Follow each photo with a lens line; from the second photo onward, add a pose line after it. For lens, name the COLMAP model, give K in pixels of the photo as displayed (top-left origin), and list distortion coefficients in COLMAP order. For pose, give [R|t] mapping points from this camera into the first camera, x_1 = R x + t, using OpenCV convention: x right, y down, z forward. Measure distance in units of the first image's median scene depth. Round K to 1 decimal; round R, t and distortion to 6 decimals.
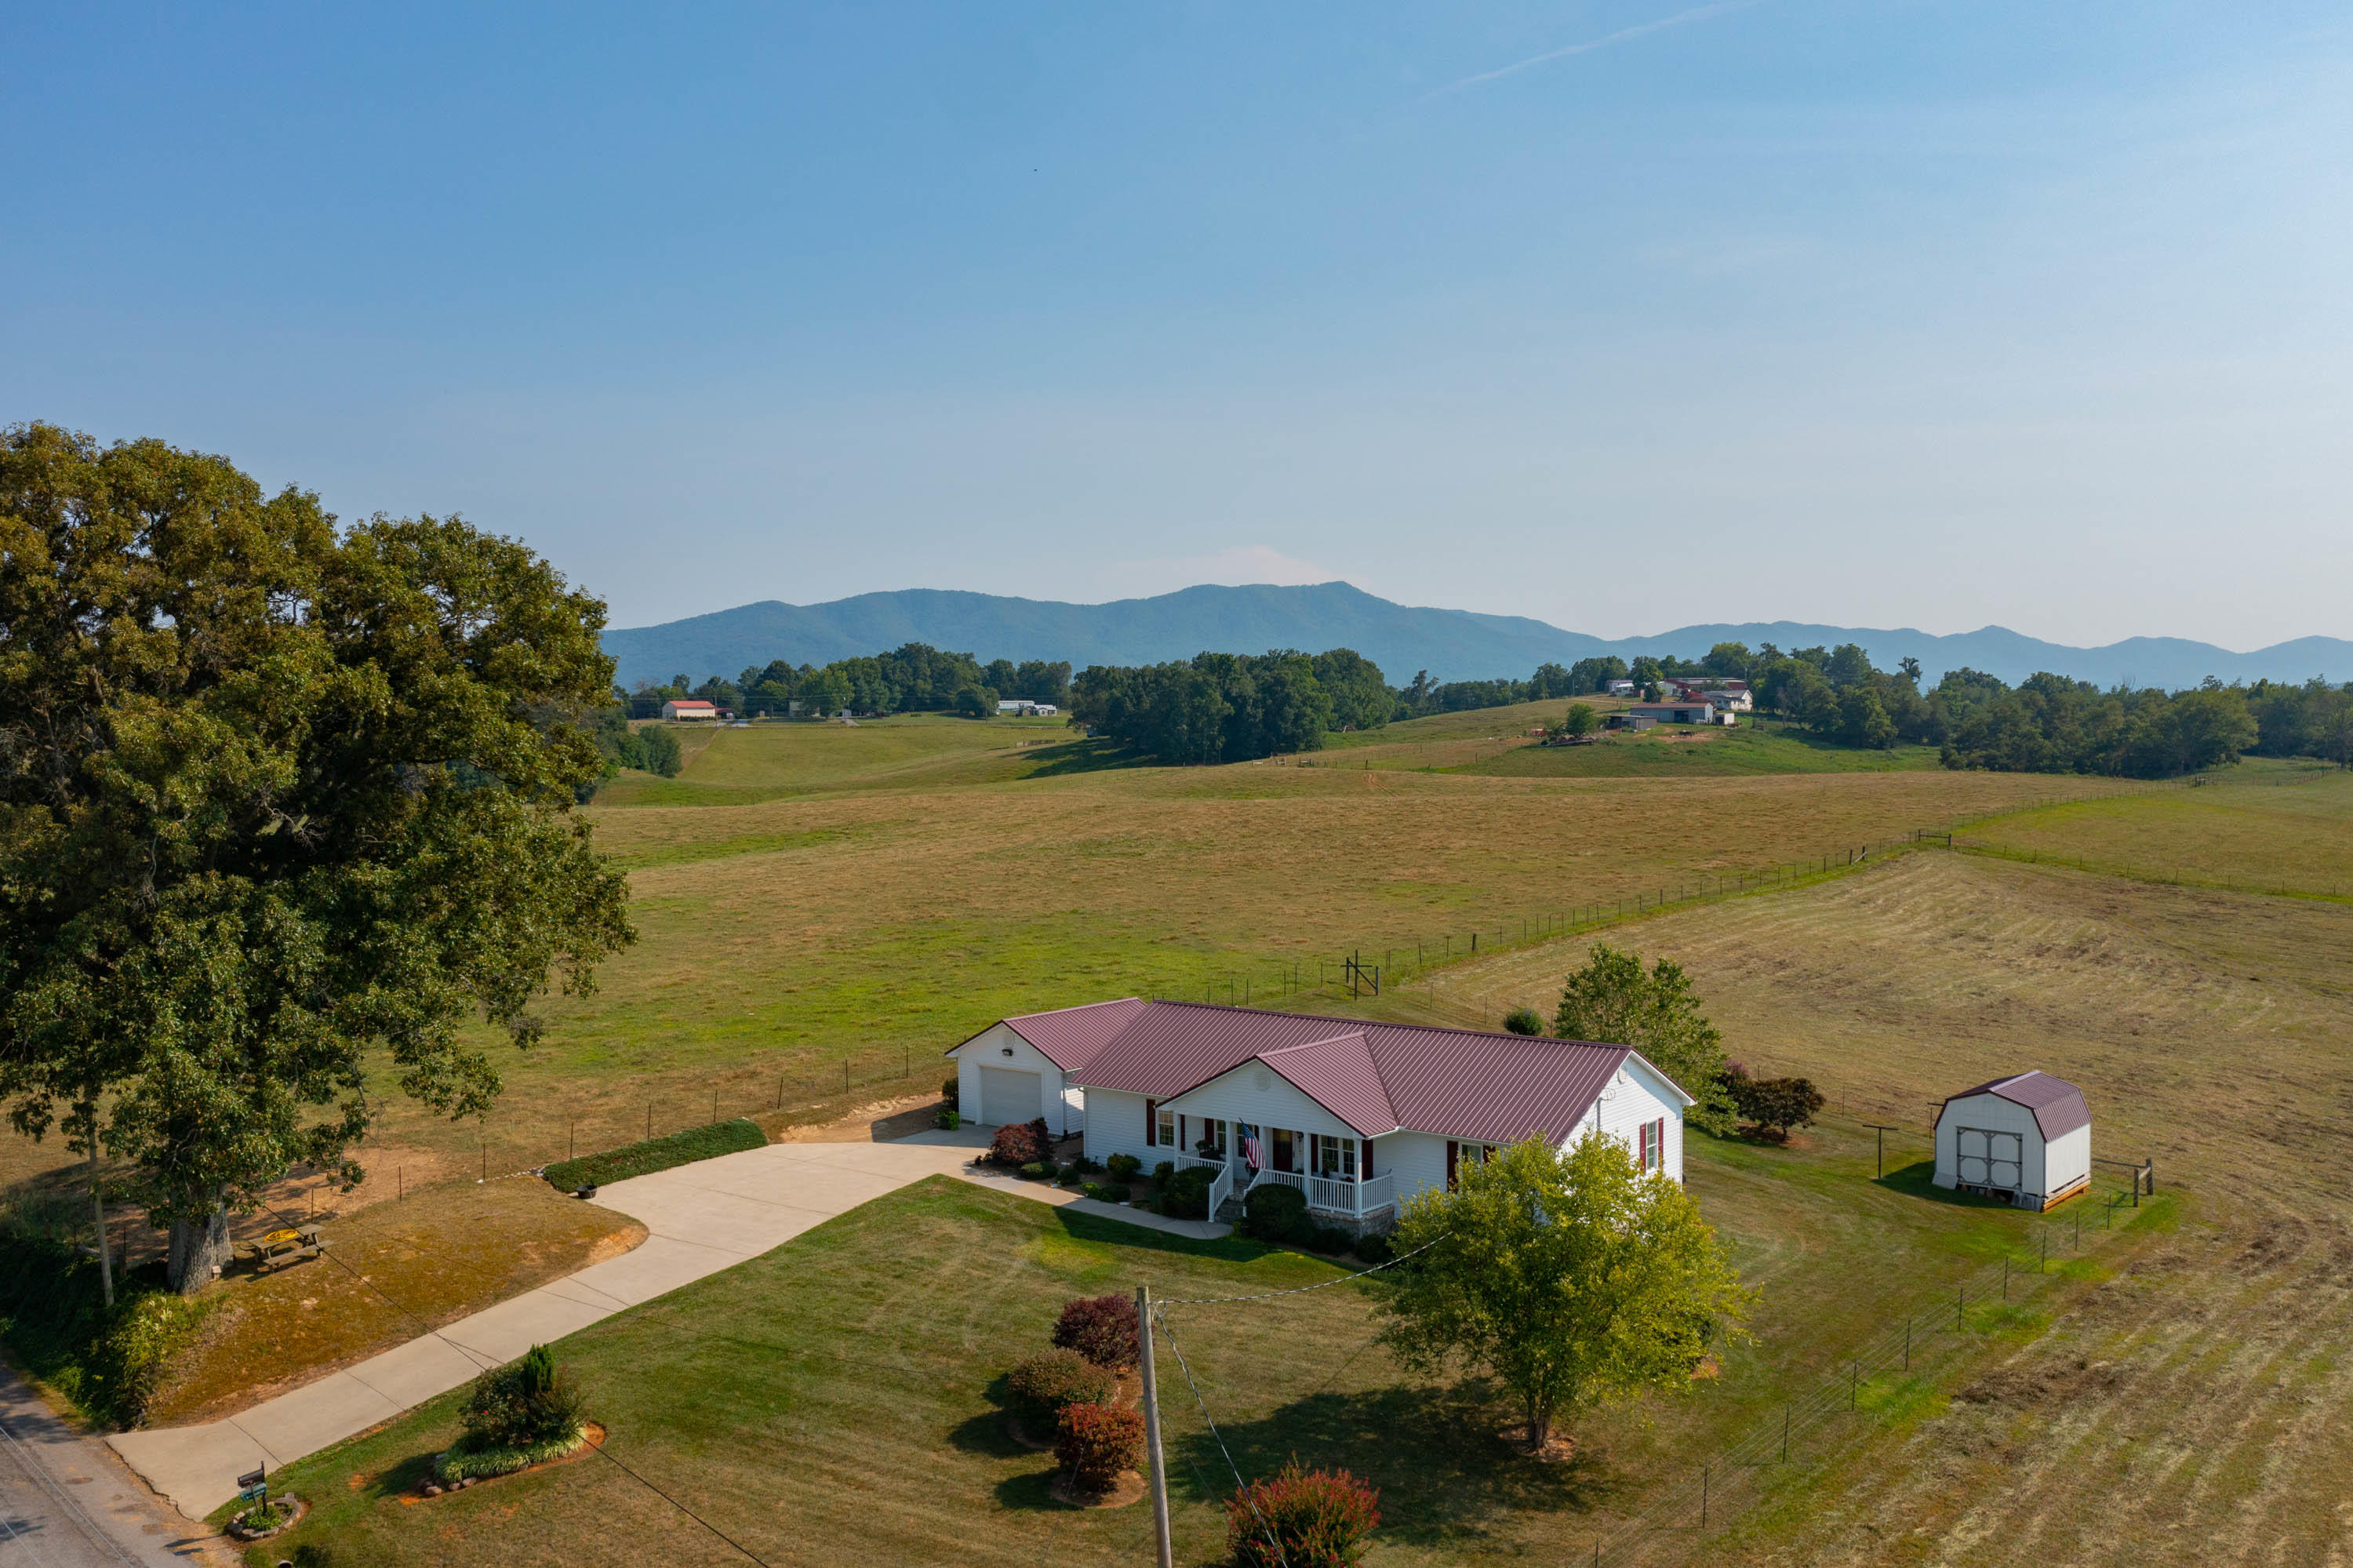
lens RADIAL K [[1963.3, 0, 1178.7], [0, 1963.3, 795.7], [0, 0, 1]] dist [-0.010047, 0.008034]
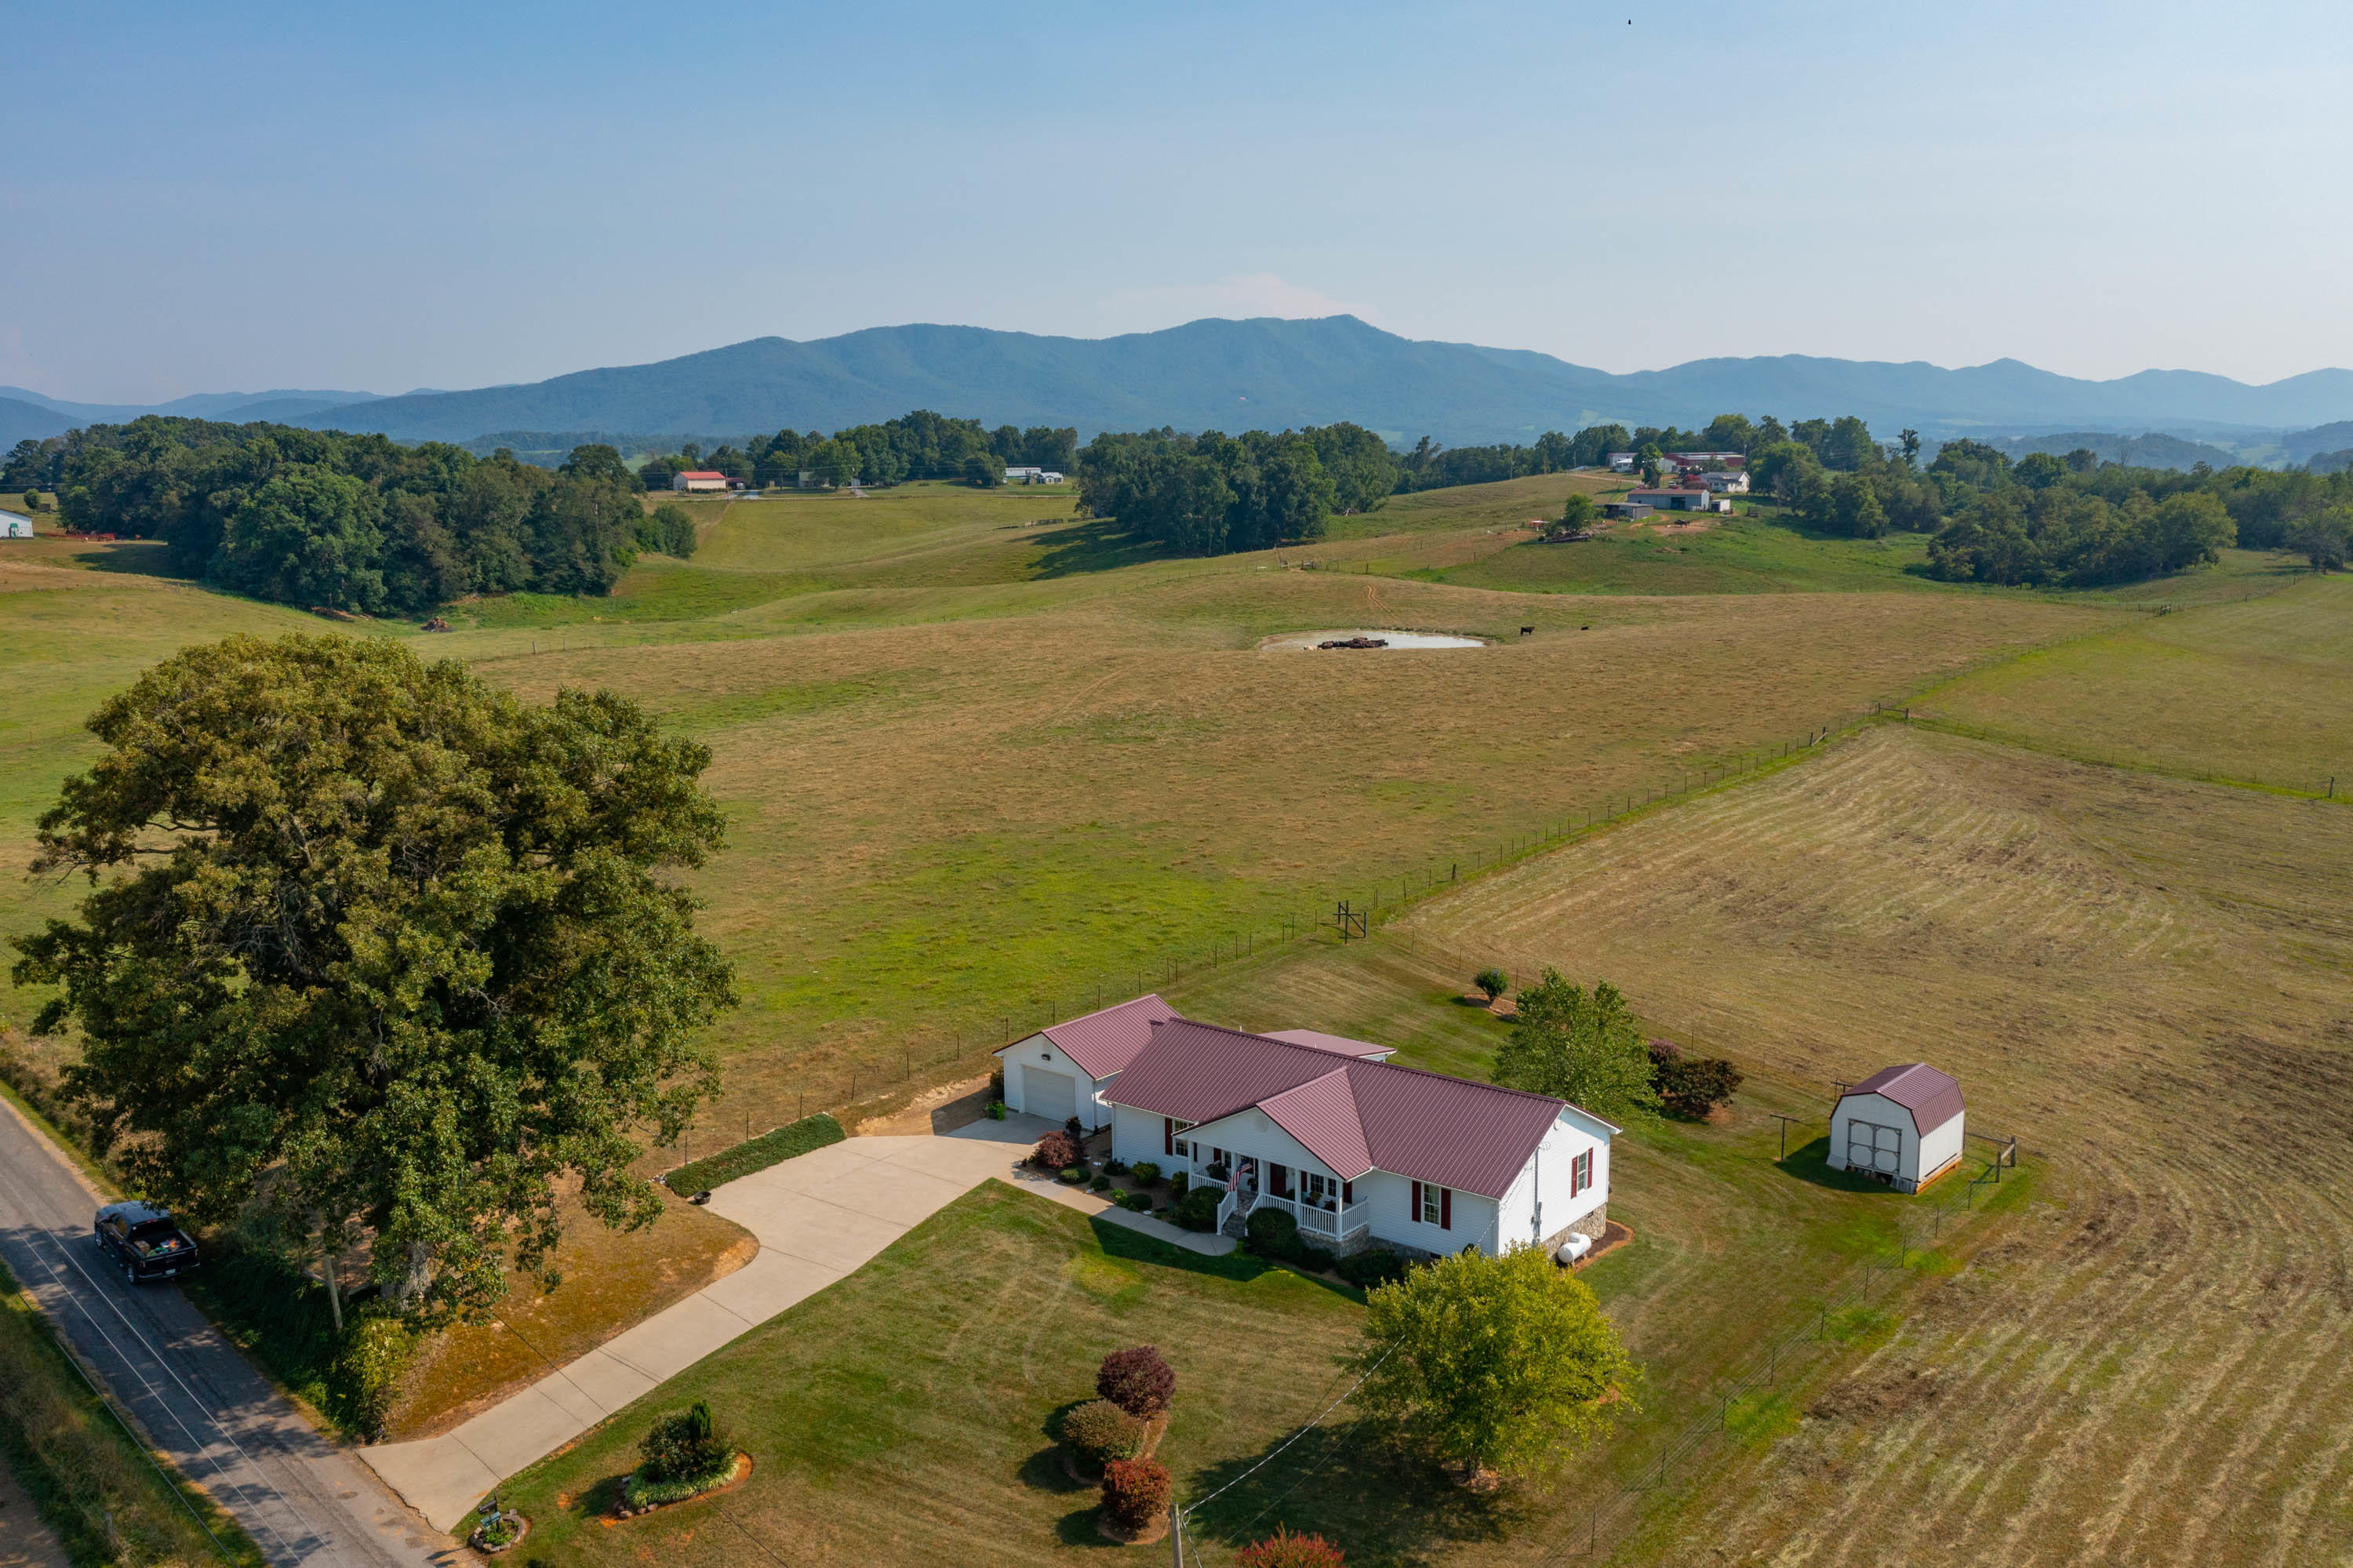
lens RADIAL K [[1945.9, 0, 1176.5], [0, 1945.9, 784.0], [0, 0, 1]] dist [-0.012494, 0.011158]
pose [[0.999993, -0.001134, -0.003562, -0.000849], [0.001586, 0.991575, 0.129520, -0.035725], [0.003385, -0.129525, 0.991570, -0.026813]]
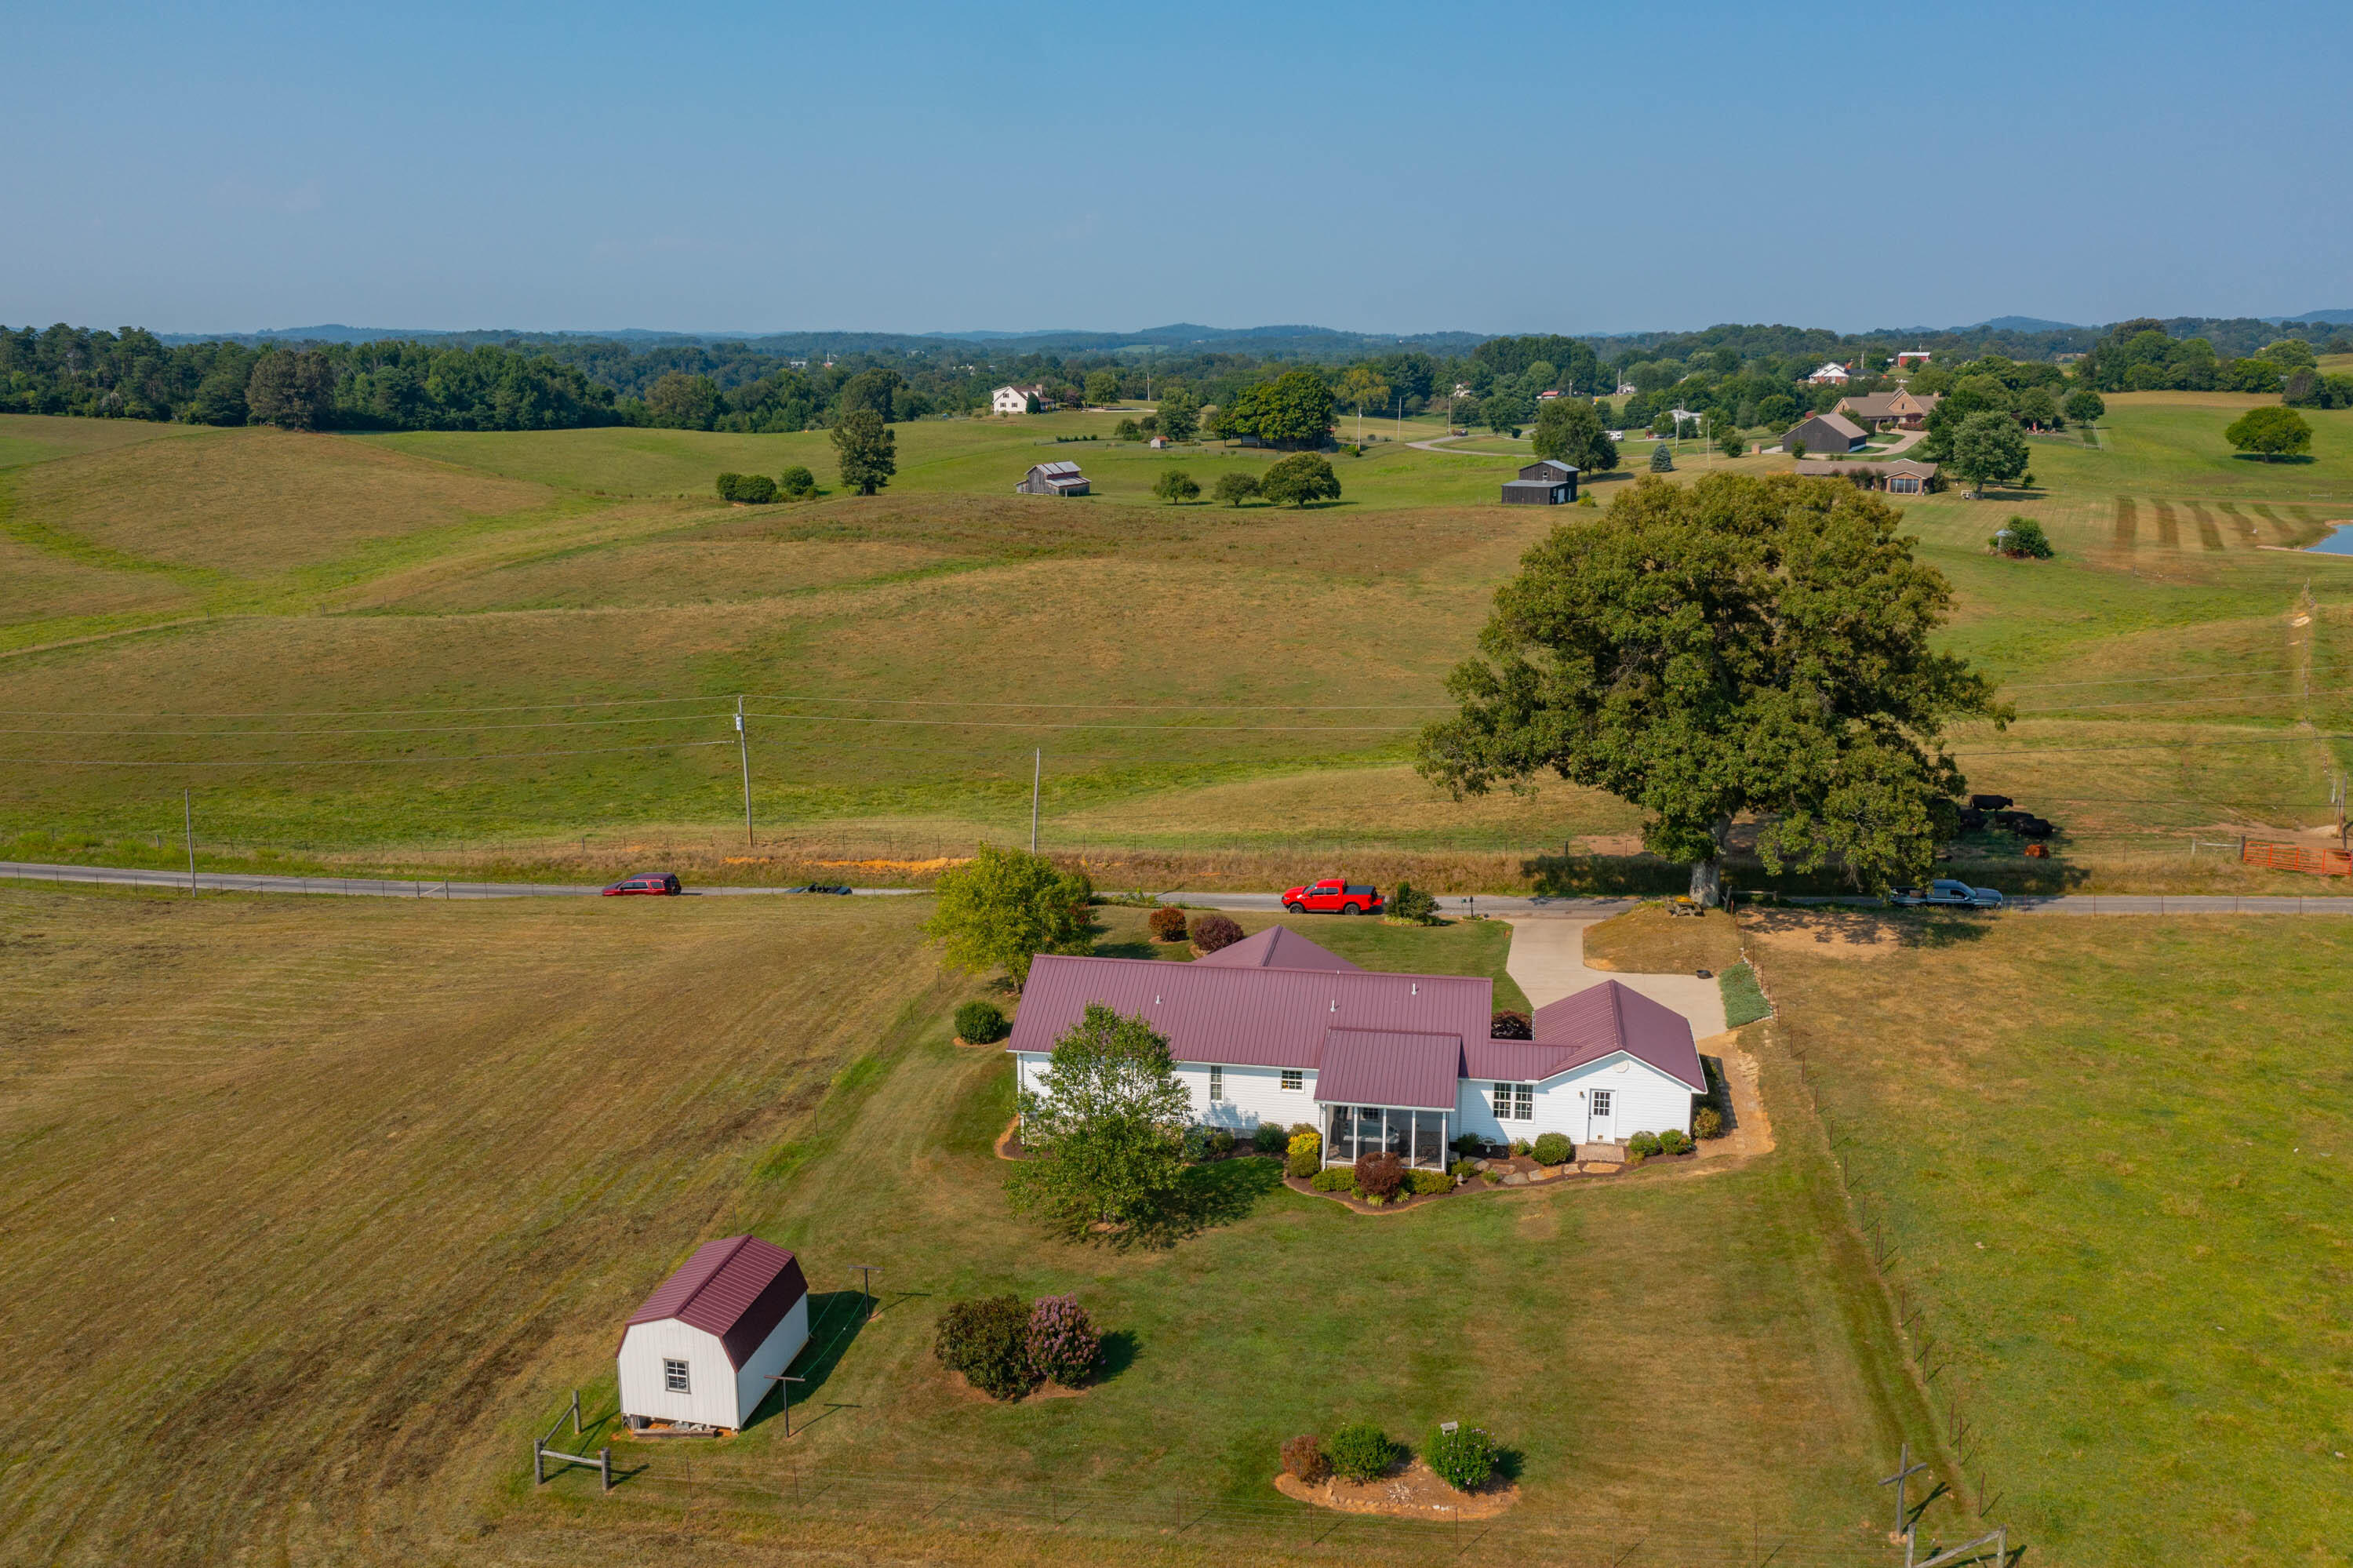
lens RADIAL K [[1854.4, 0, 1177.9], [0, 1854.4, 778.2], [0, 0, 1]] dist [-0.007529, 0.014114]
pose [[-0.879518, 0.123350, -0.459600, 0.116281], [0.002230, 0.966878, 0.255228, -0.051802], [0.475860, 0.223453, -0.850662, 0.341016]]
